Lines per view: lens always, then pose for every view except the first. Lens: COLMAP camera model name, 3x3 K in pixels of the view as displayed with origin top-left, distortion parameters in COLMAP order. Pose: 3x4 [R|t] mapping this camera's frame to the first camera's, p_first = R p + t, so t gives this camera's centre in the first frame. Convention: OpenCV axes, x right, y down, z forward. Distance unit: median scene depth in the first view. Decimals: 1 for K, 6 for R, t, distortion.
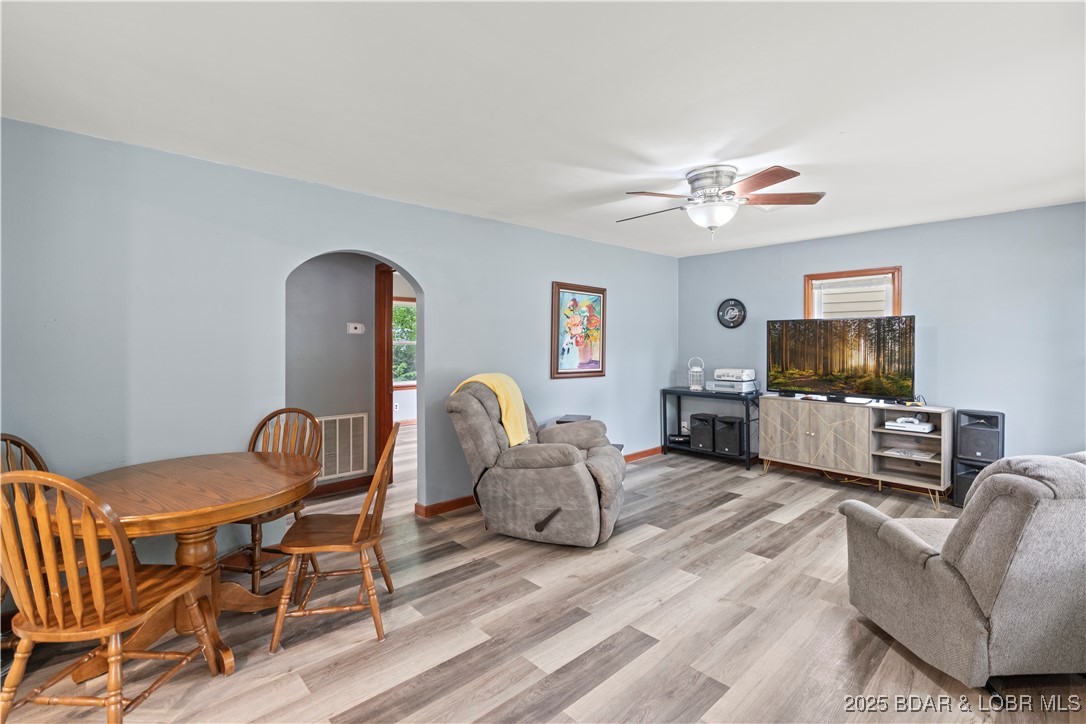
lens RADIAL K [[495.8, 0, 532.9], [0, 495.8, 348.0], [0, 0, 1]] dist [-0.006923, 0.000421]
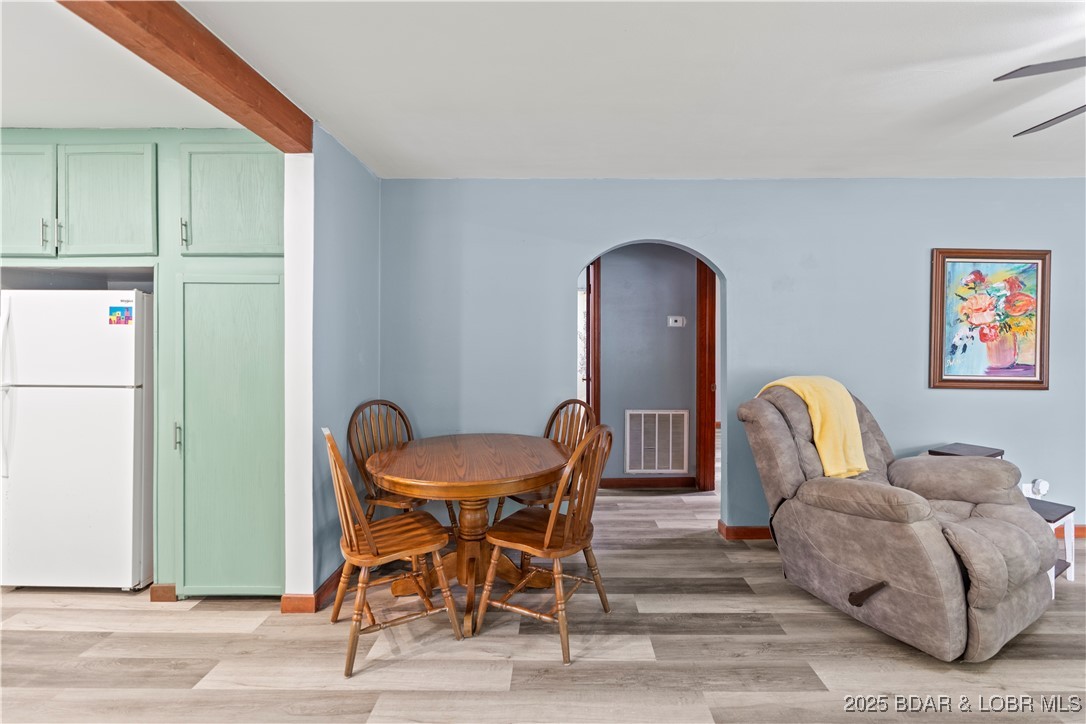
lens RADIAL K [[492.9, 0, 549.6], [0, 492.9, 335.1], [0, 0, 1]] dist [-0.008707, 0.001449]
pose [[0.735179, -0.001018, -0.677873, 0.130871], [-0.007669, 0.999922, -0.009819, -0.001951], [0.677830, 0.012418, 0.735114, 0.151812]]
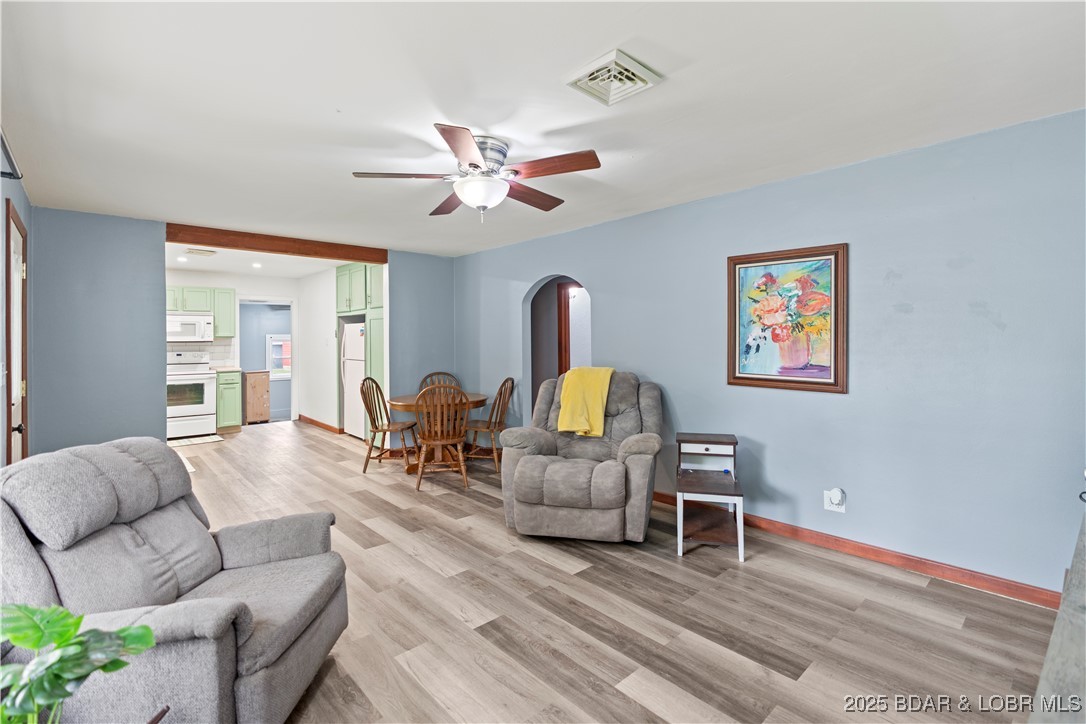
lens RADIAL K [[492.9, 0, 549.6], [0, 492.9, 335.1], [0, 0, 1]] dist [-0.008707, 0.001449]
pose [[0.013364, -0.009320, -0.999867, 0.930109], [-0.001715, 0.999955, -0.009344, -0.007521], [0.999909, 0.001840, 0.013348, 0.834369]]
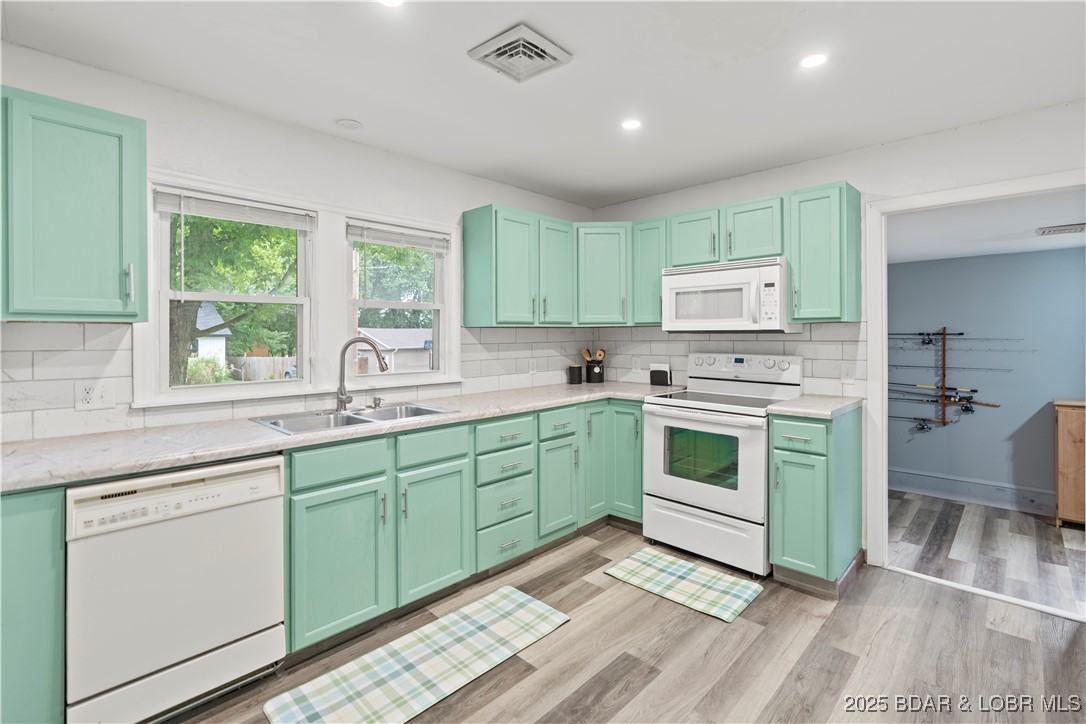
lens RADIAL K [[497.9, 0, 543.3], [0, 497.9, 338.9], [0, 0, 1]] dist [-0.004856, 0.000915]
pose [[-0.998299, 0.000553, -0.058292, -0.490368], [-0.000466, 0.999847, 0.017459, -0.000093], [0.058293, 0.017457, -0.998147, 0.313141]]
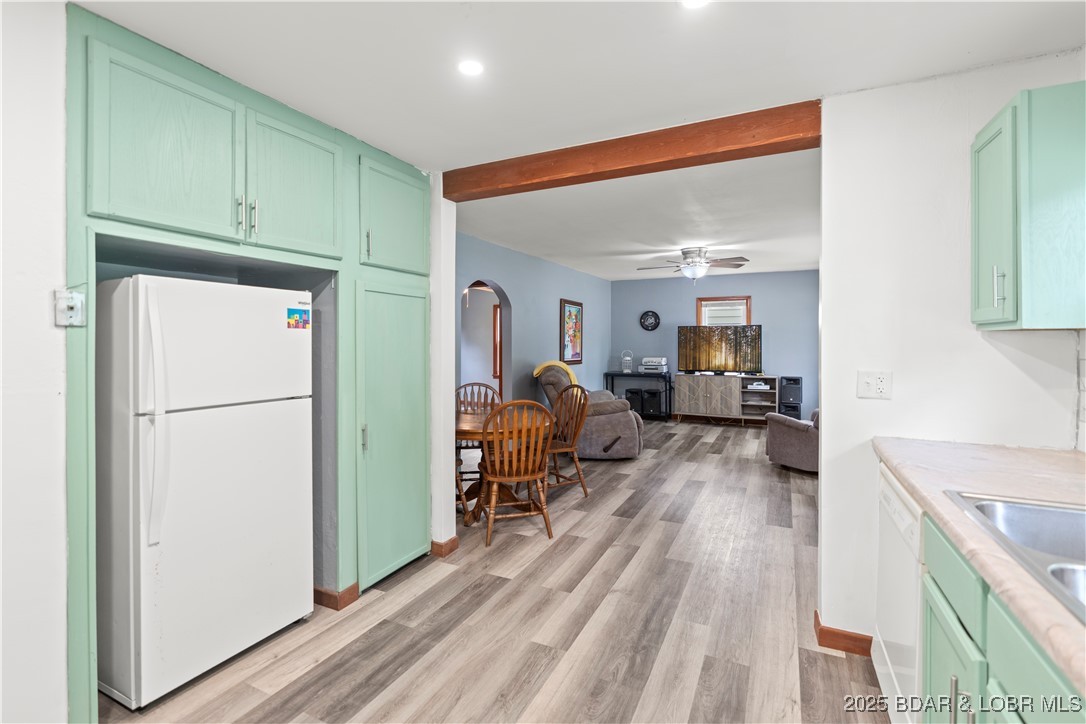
lens RADIAL K [[497.8, 0, 539.5], [0, 497.8, 343.7], [0, 0, 1]] dist [-0.001697, 0.001071]
pose [[0.931633, -0.004694, 0.363370, -0.643768], [0.006306, 0.999975, -0.003251, 0.003379], [-0.363345, 0.005320, 0.931639, -0.395935]]
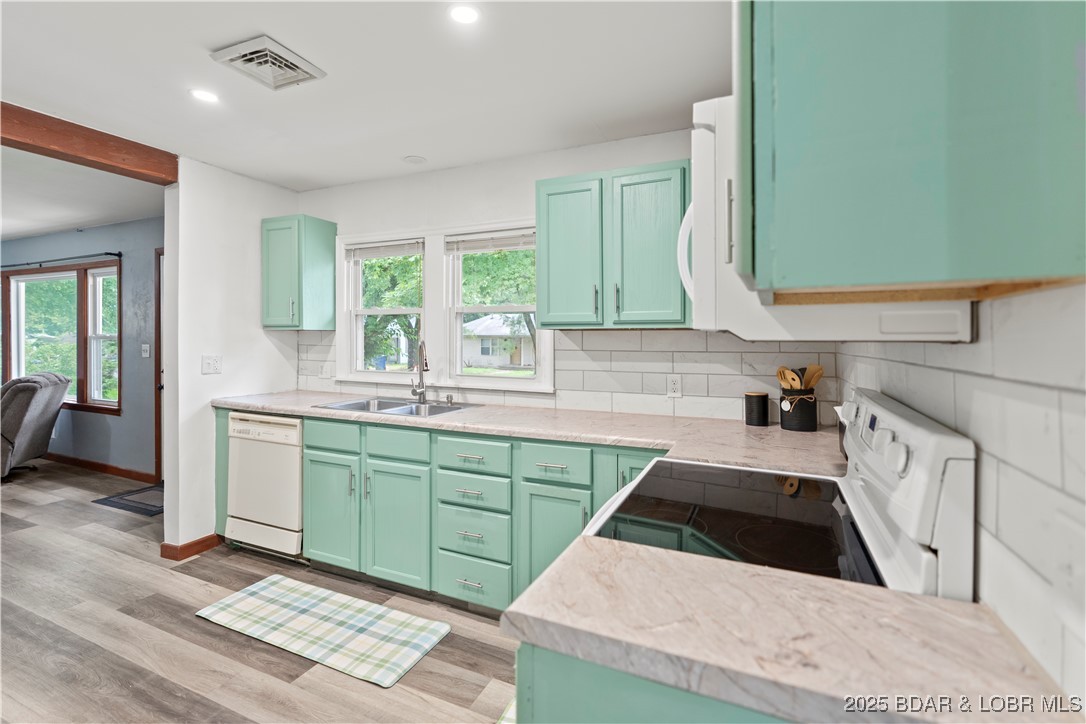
lens RADIAL K [[497.8, 0, 539.5], [0, 497.8, 343.7], [0, 0, 1]] dist [-0.001697, 0.001071]
pose [[-0.388574, -0.017070, 0.921259, -1.038504], [0.002476, 0.999805, 0.019570, 0.000140], [-0.921414, 0.009886, -0.388456, -0.207744]]
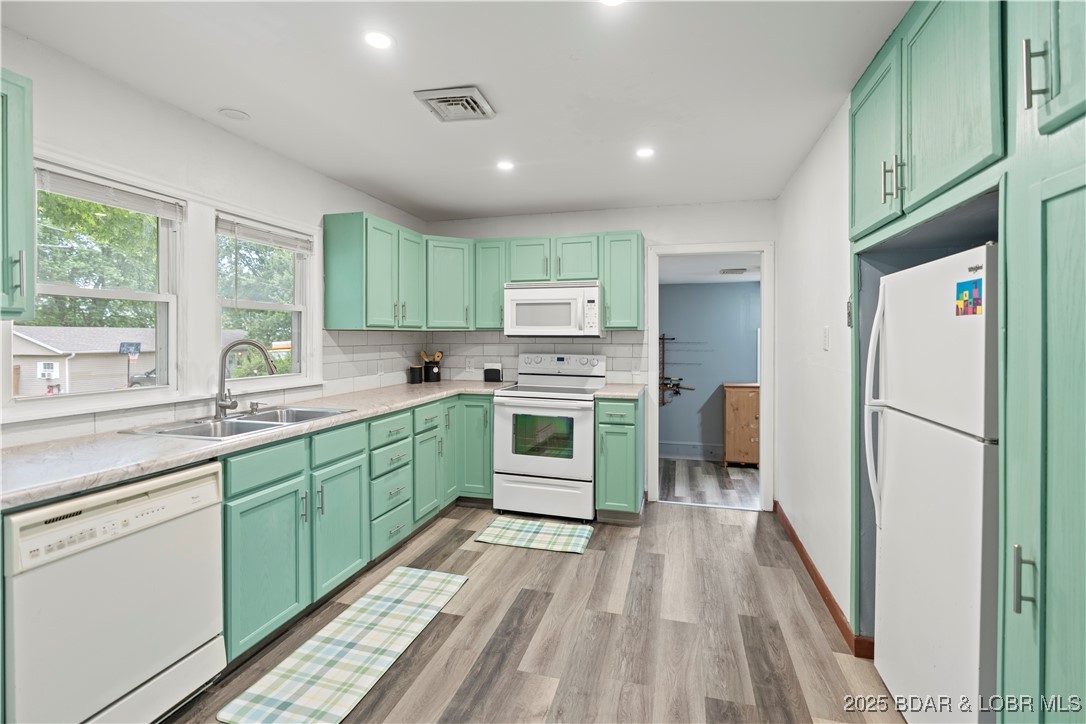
lens RADIAL K [[497.8, 0, 539.5], [0, 497.8, 343.7], [0, 0, 1]] dist [-0.001697, 0.001071]
pose [[-0.850525, -0.000252, -0.525935, -0.279378], [-0.011772, 0.999758, 0.018558, -0.001453], [0.525803, 0.021975, -0.850322, 0.371354]]
